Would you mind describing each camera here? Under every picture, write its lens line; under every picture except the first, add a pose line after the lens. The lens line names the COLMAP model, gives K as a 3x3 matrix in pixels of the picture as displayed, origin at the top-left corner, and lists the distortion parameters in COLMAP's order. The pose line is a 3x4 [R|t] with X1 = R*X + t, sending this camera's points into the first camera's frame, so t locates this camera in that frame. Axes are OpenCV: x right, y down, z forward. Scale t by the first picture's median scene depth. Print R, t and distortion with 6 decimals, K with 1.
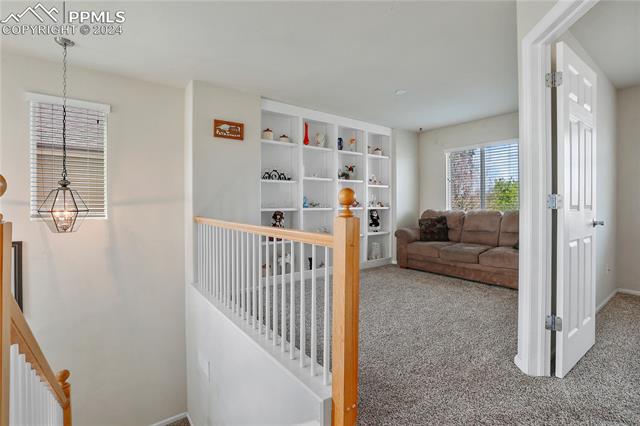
lens RADIAL K [[285.1, 0, 320.2], [0, 285.1, 205.8], [0, 0, 1]] dist [-0.054940, 0.018519]
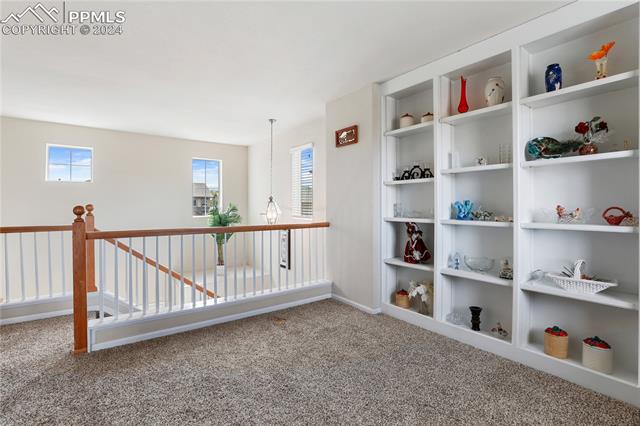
lens RADIAL K [[285.1, 0, 320.2], [0, 285.1, 205.8], [0, 0, 1]] dist [-0.054940, 0.018519]
pose [[0.052942, -0.000679, -0.998597, 0.592601], [-0.005695, 0.999983, -0.000982, -0.021940], [0.998581, 0.005739, 0.052937, 0.765341]]
